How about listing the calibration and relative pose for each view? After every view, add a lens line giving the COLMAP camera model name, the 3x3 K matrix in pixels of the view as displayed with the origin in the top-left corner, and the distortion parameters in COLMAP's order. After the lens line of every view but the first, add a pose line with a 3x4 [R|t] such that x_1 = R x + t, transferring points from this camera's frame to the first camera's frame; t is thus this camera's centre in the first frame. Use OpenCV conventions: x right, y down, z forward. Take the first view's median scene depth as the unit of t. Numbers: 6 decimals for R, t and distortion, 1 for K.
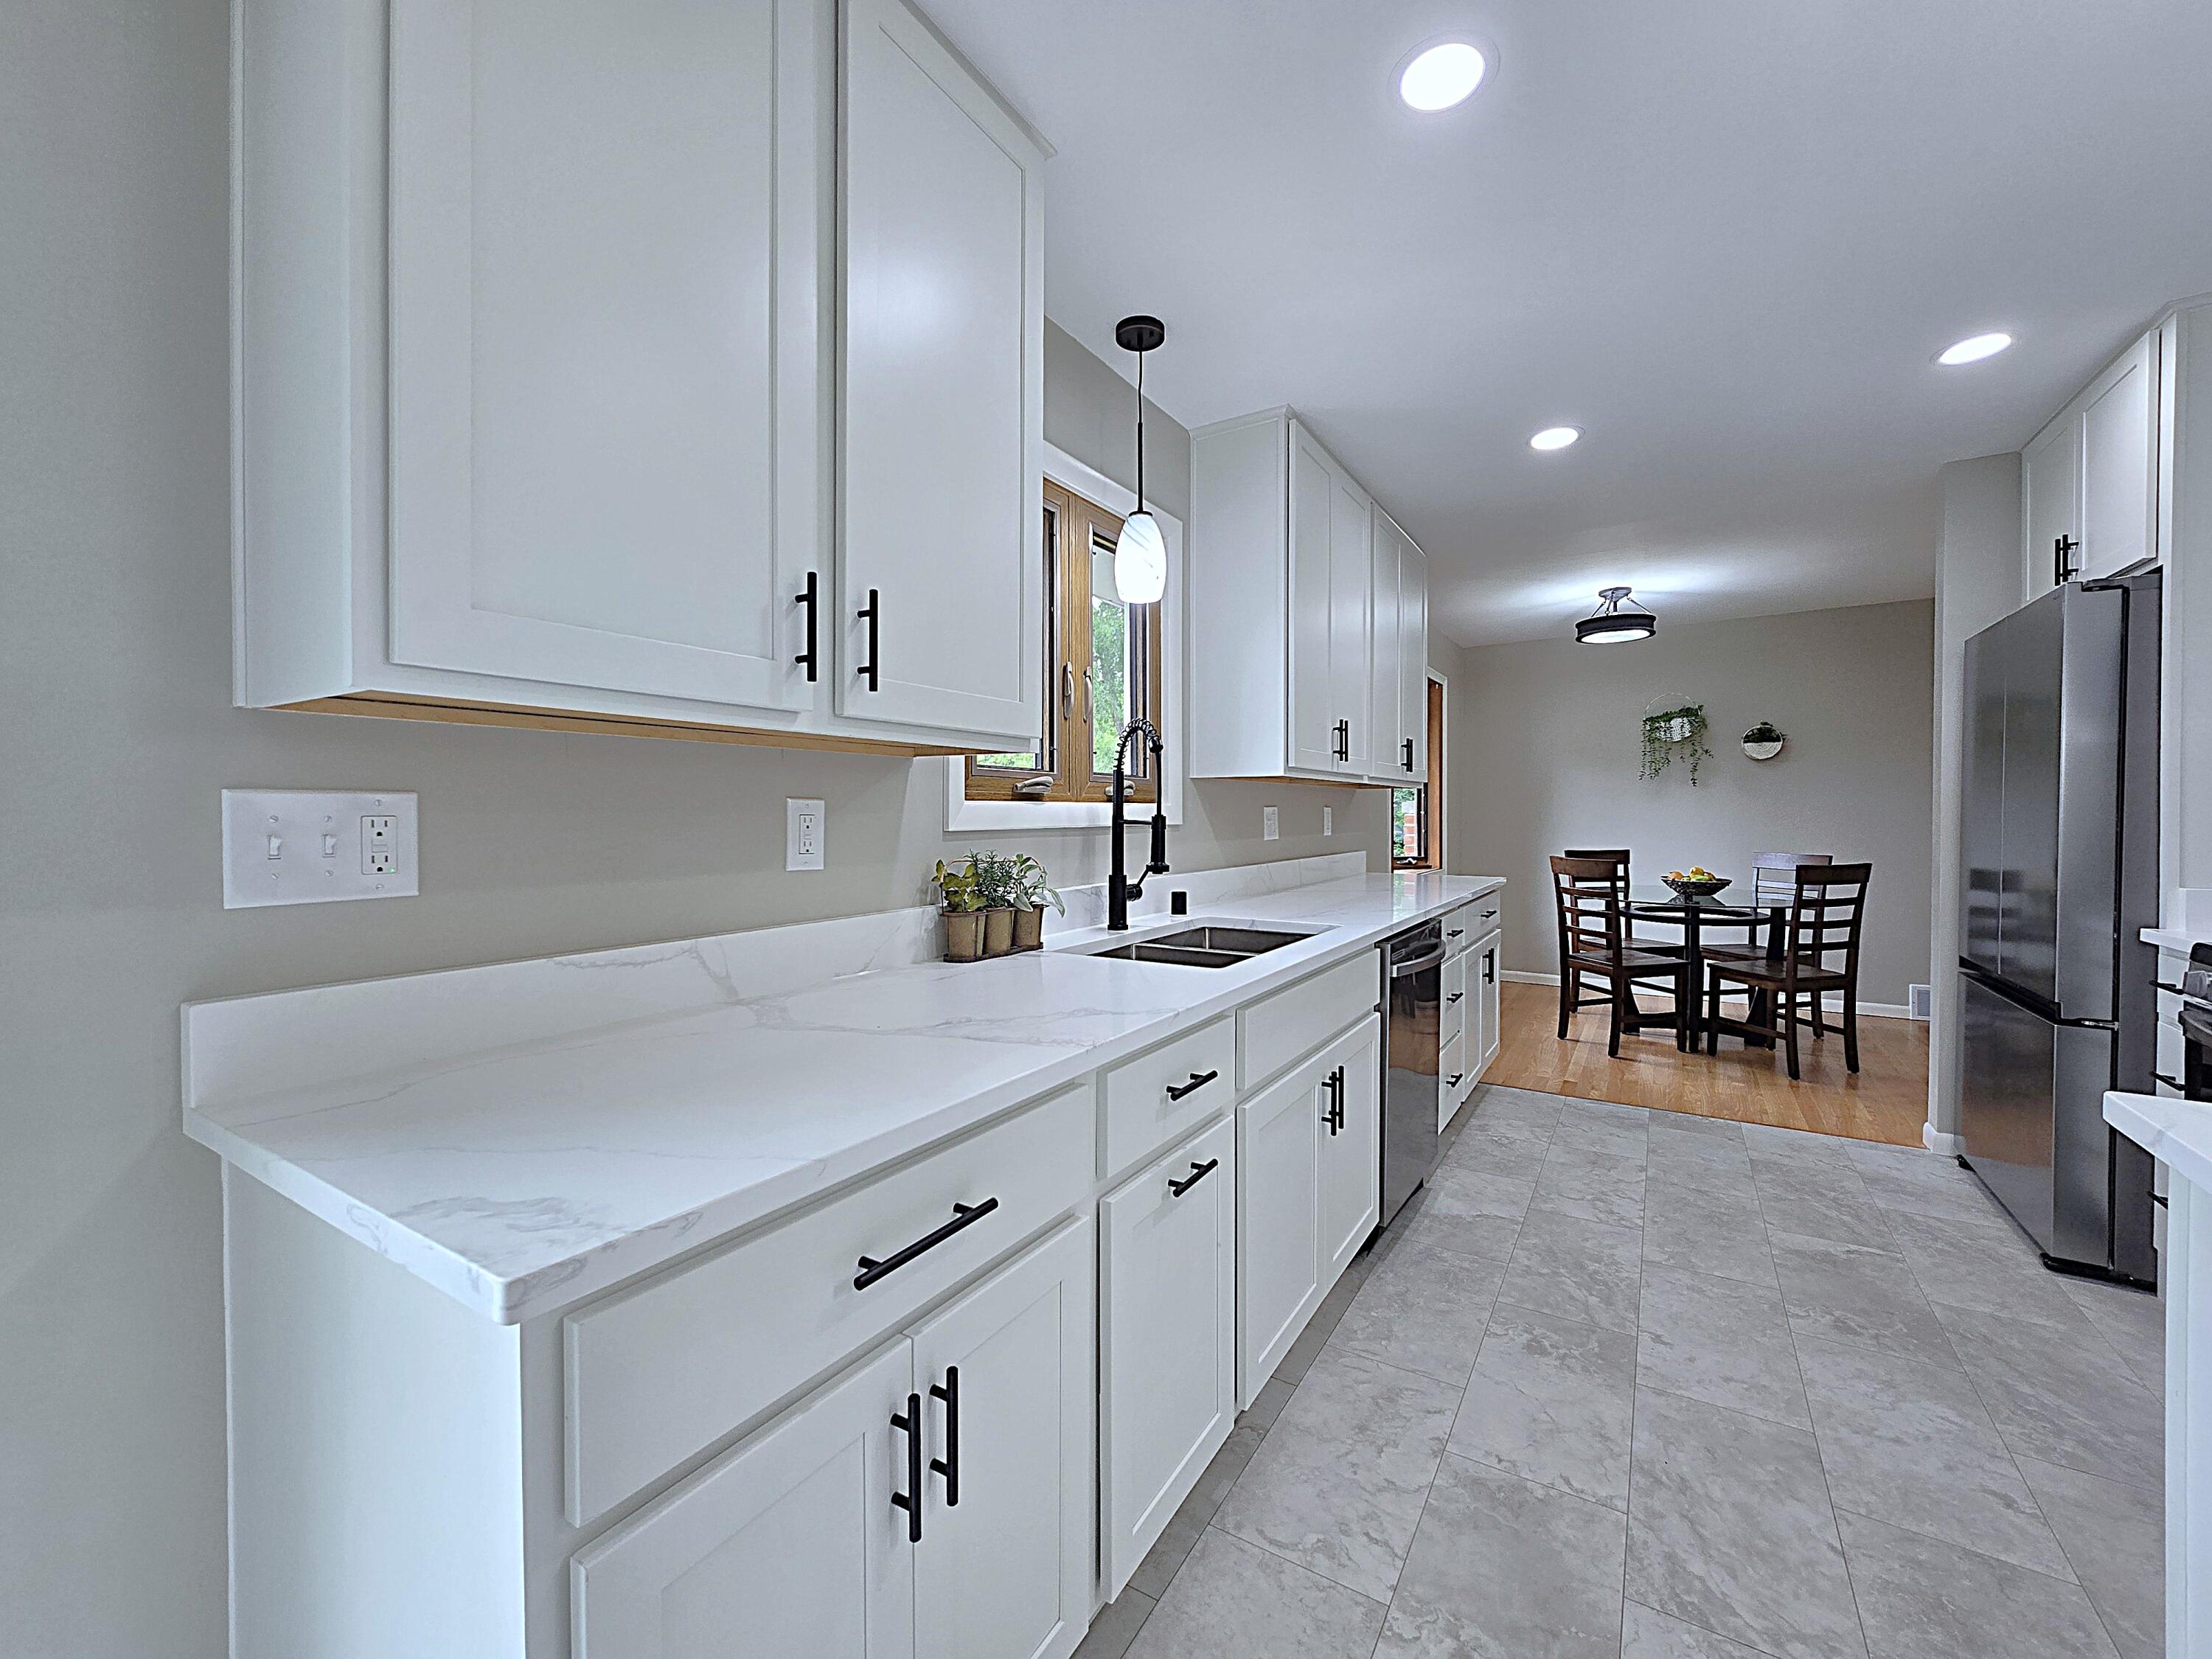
lens RADIAL K [[905.0, 0, 1117.8], [0, 905.0, 821.6], [0, 0, 1]] dist [-0.001870, -0.000193]
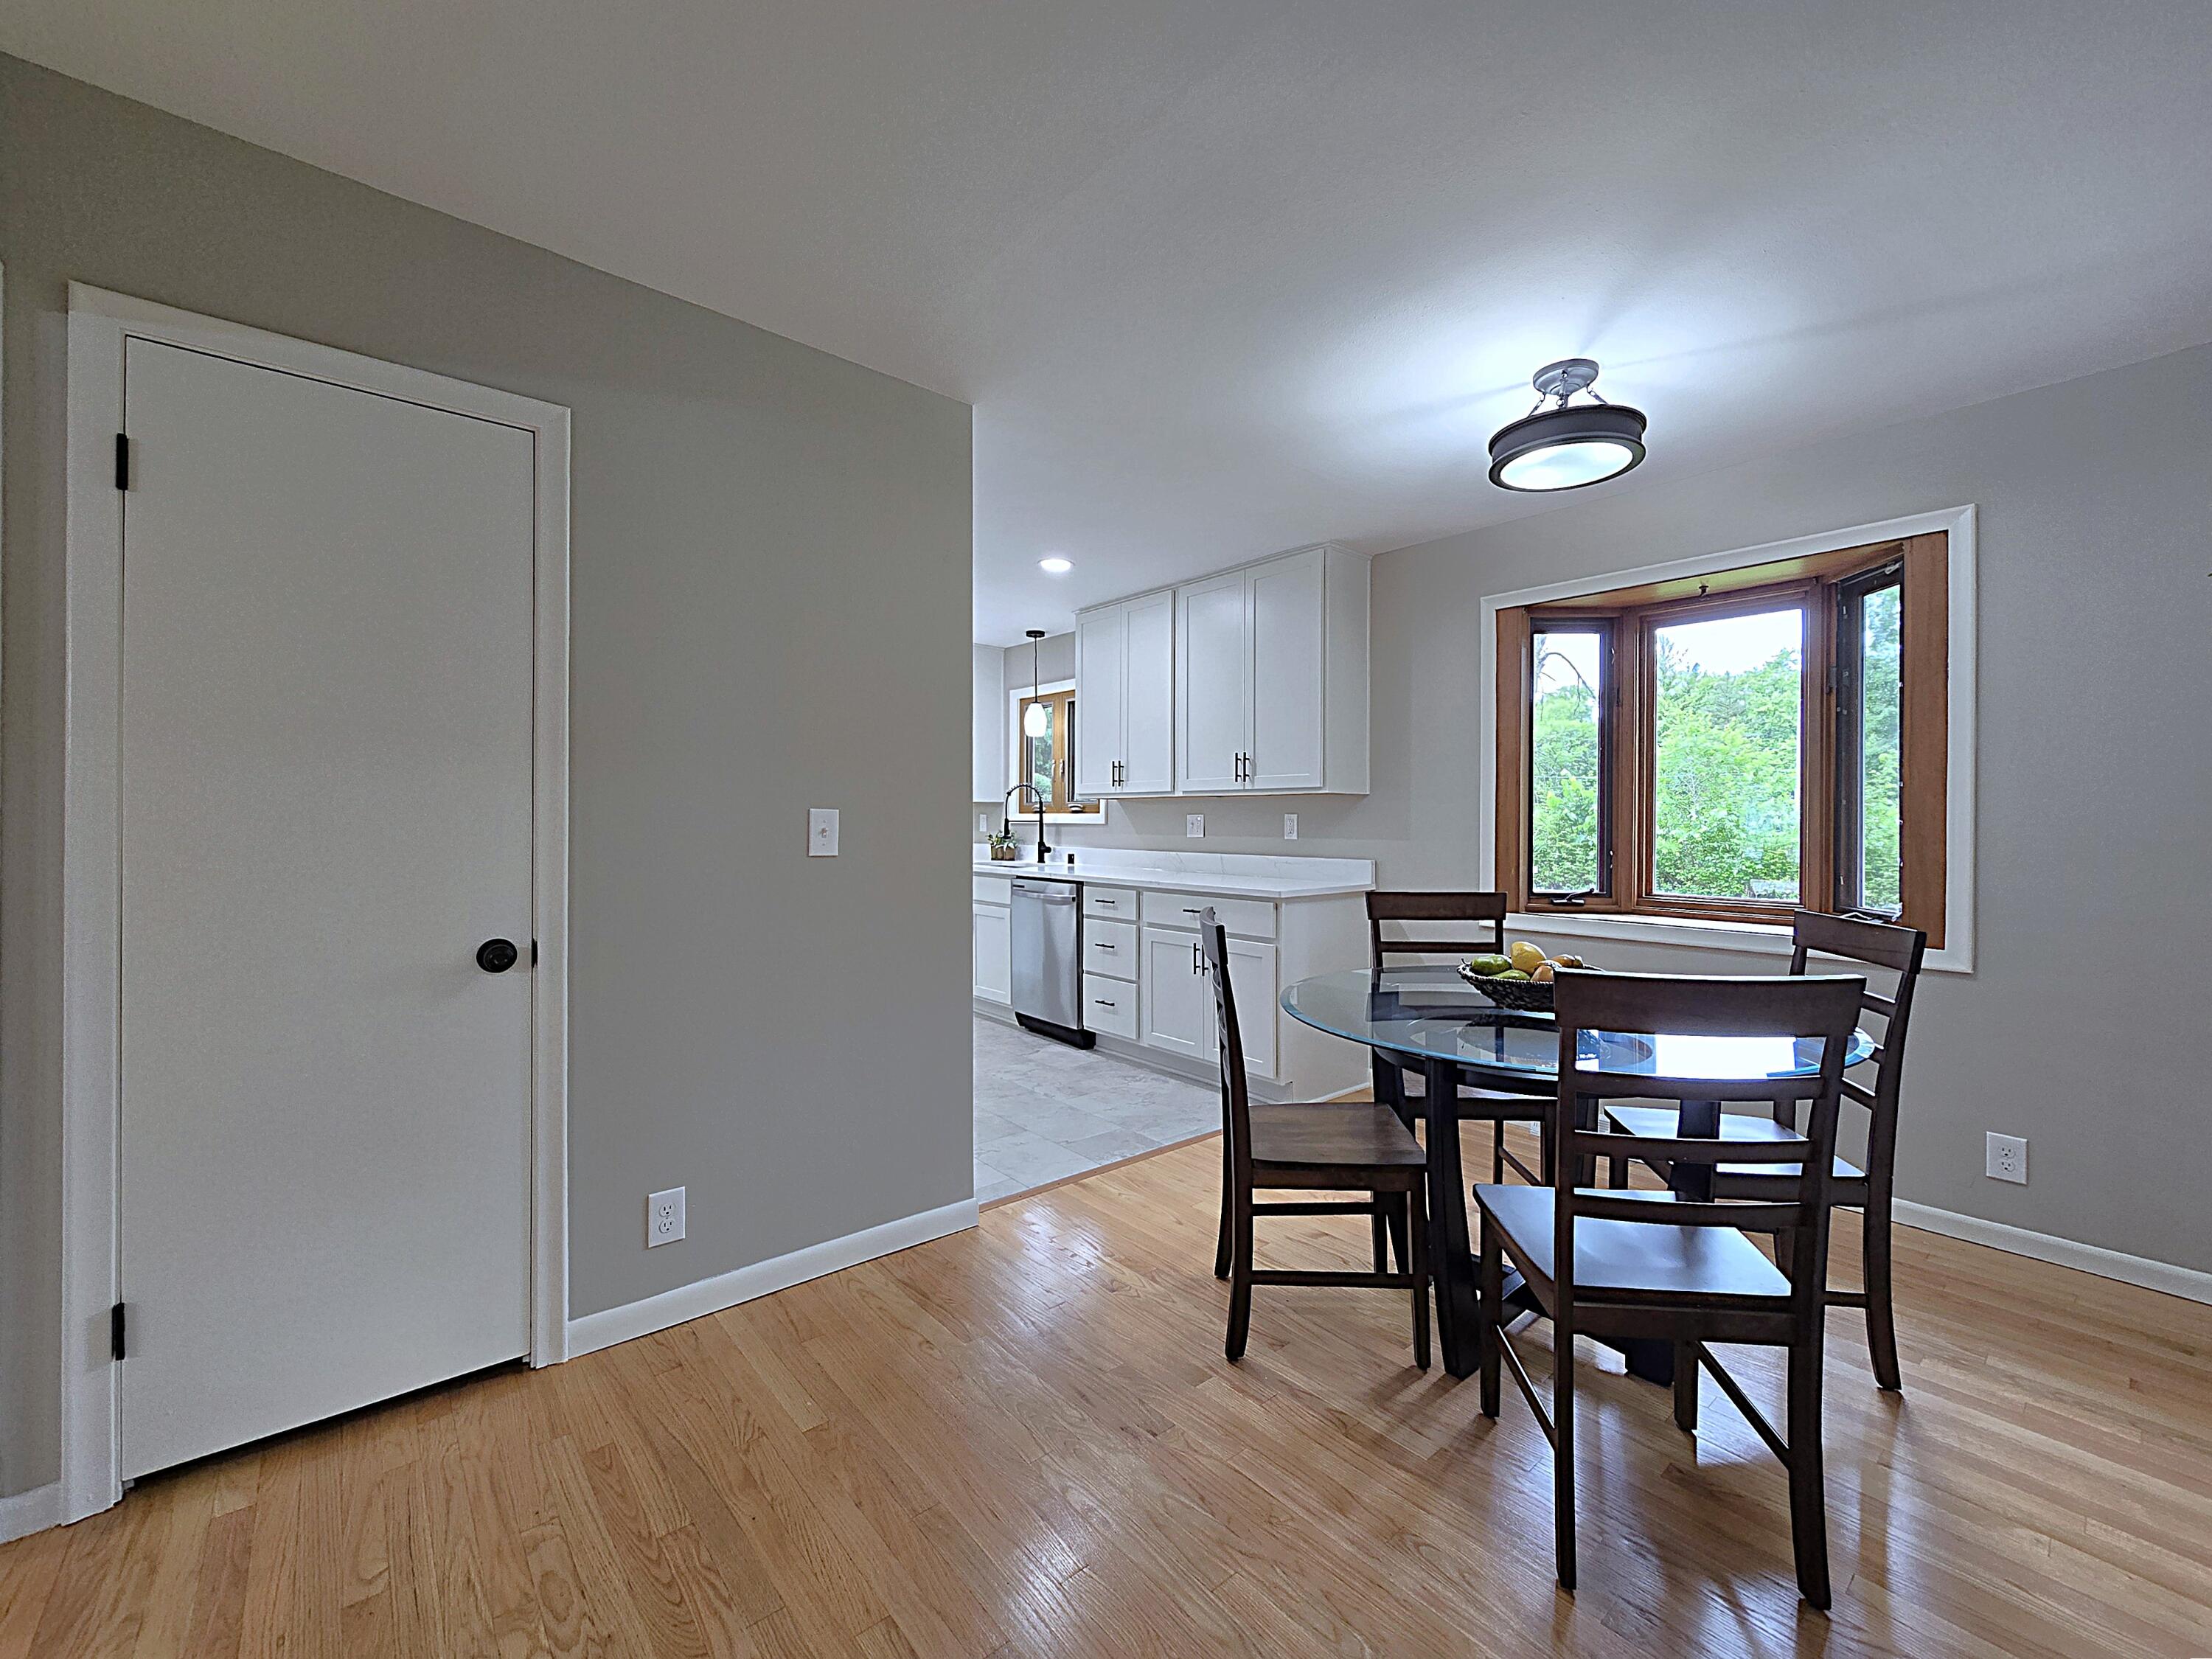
lens RADIAL K [[903.6, 0, 1113.3], [0, 903.6, 821.2], [0, 0, 1]] dist [-0.001681, -0.000168]
pose [[-0.314940, 0.003356, -0.949106, 1.790202], [-0.012727, 0.999889, 0.007759, -0.017147], [0.949026, 0.014523, -0.314862, 1.504956]]
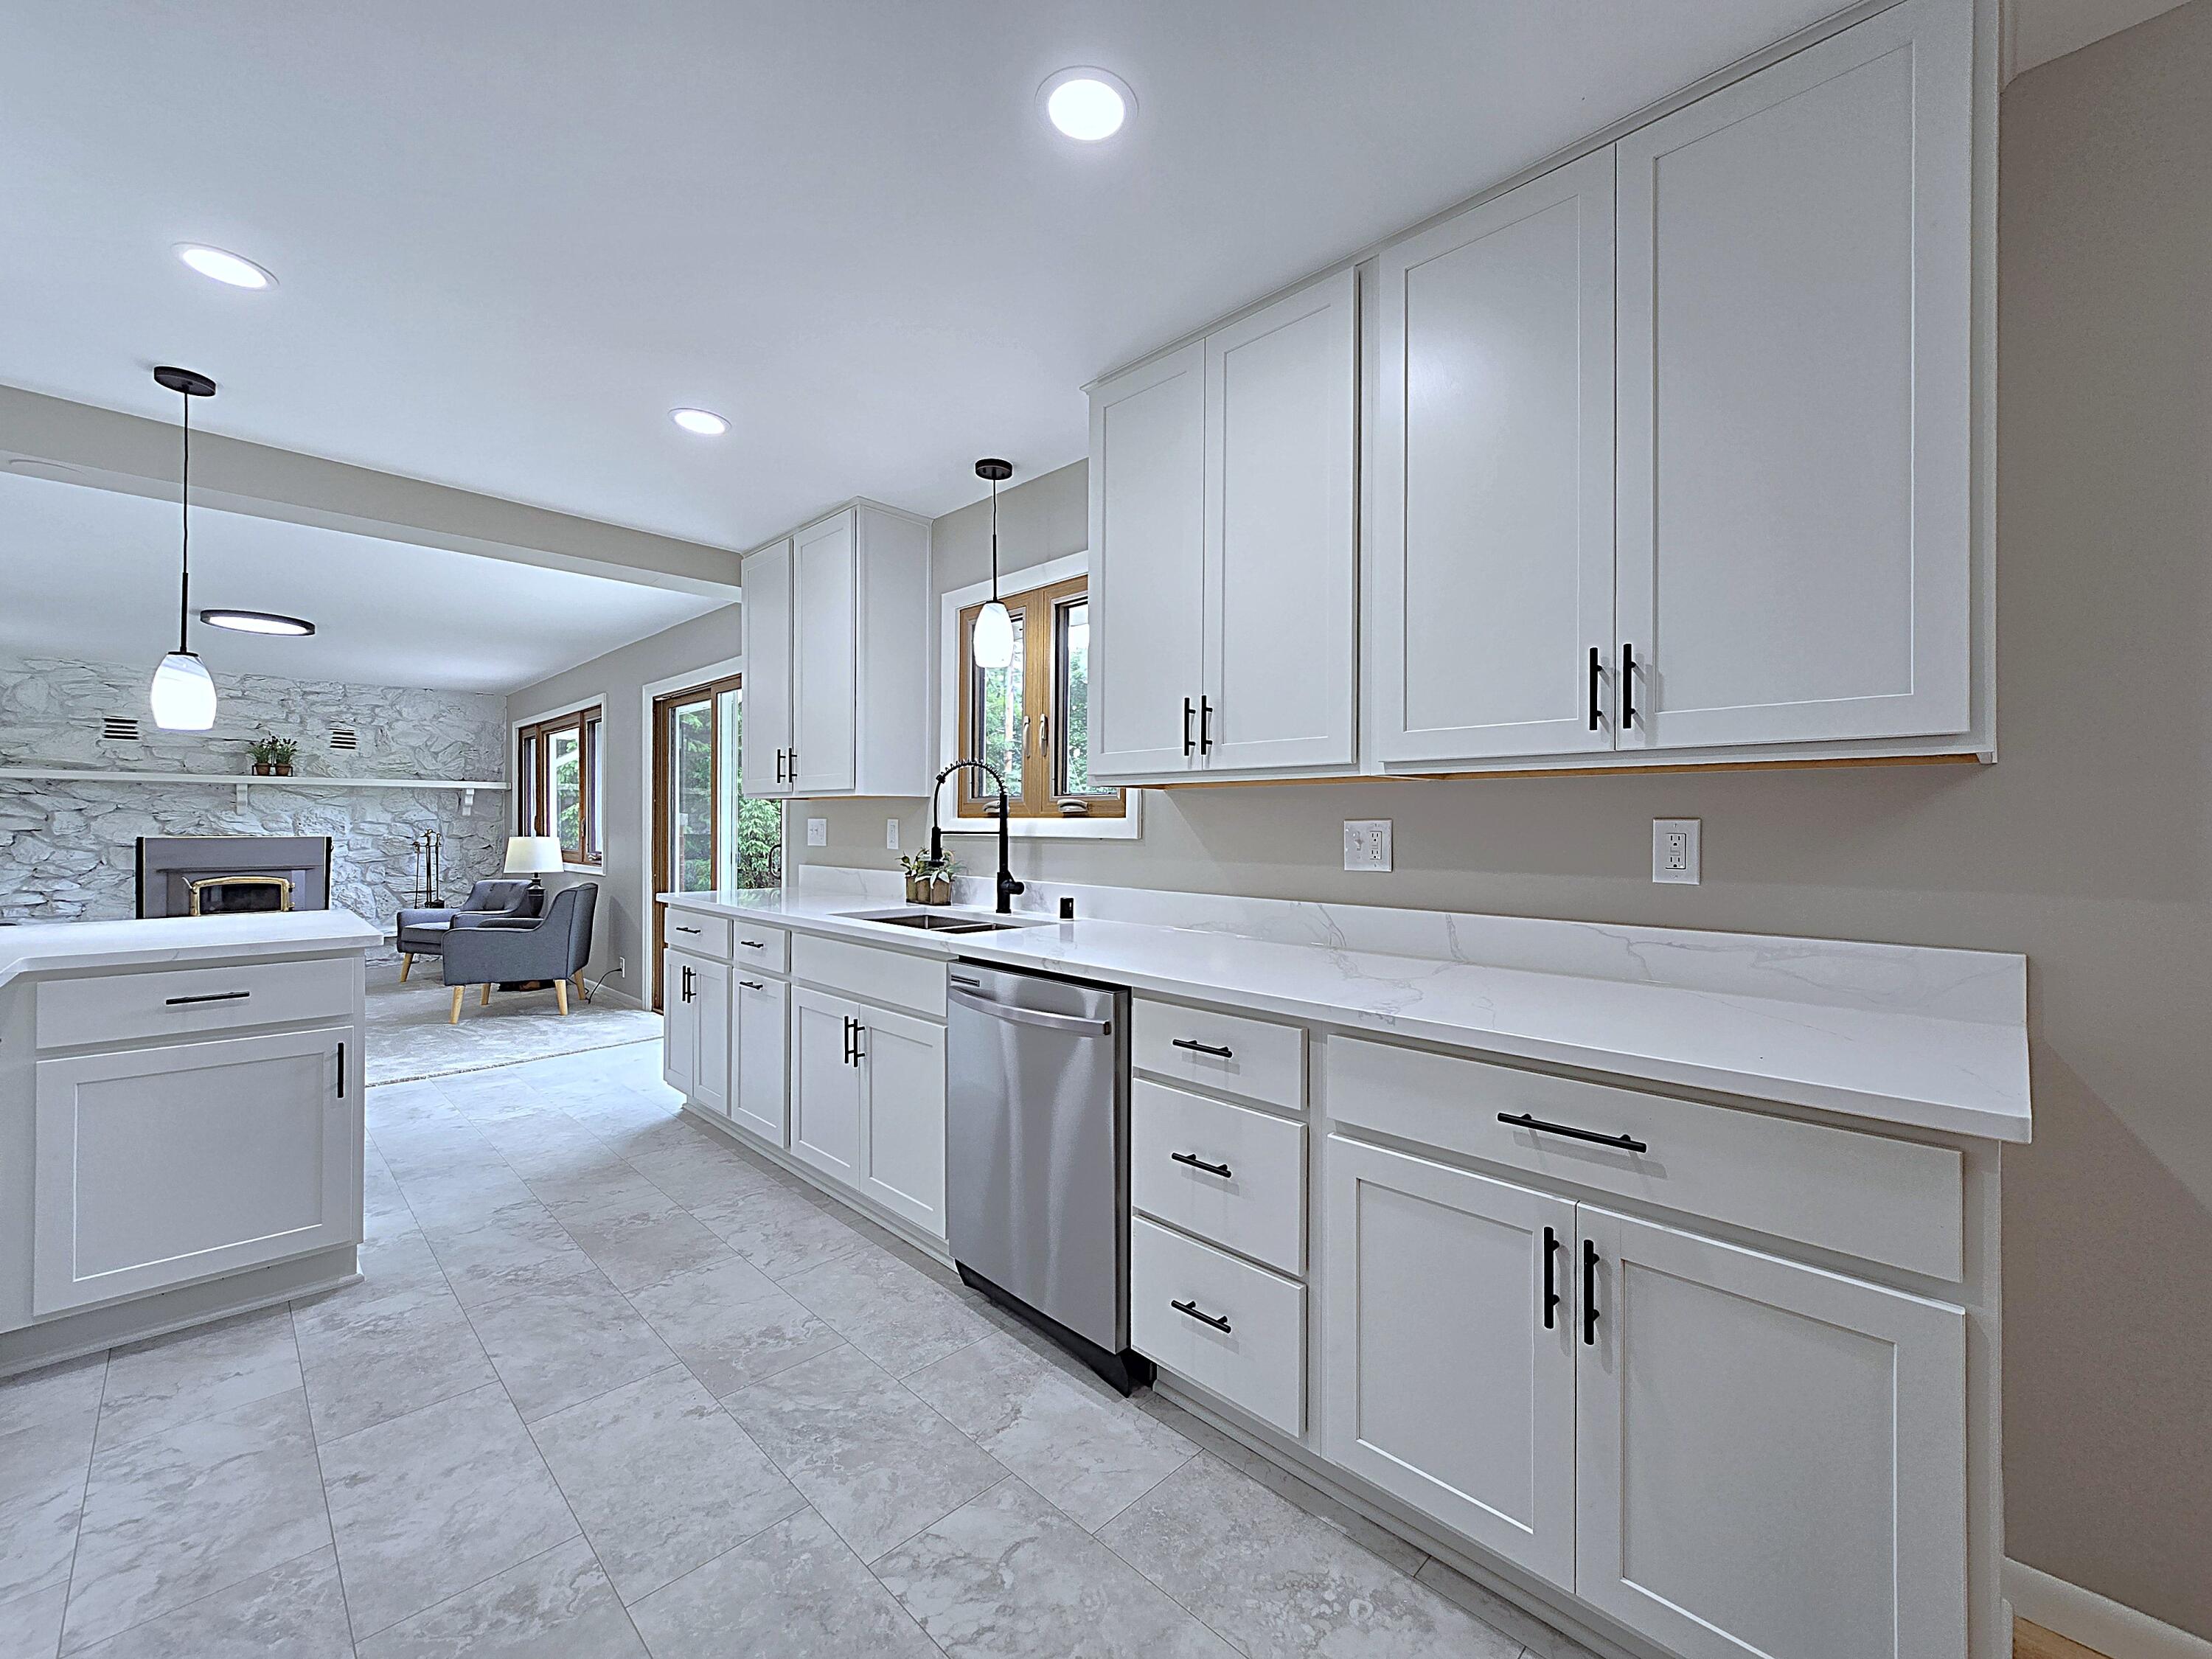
lens RADIAL K [[905.0, 0, 1117.8], [0, 905.0, 821.6], [0, 0, 1]] dist [-0.001870, -0.000193]
pose [[-0.231476, -0.001789, -0.972839, 0.947084], [-0.014556, 0.999893, 0.001624, -0.015469], [0.972732, 0.014536, -0.231477, 1.103247]]
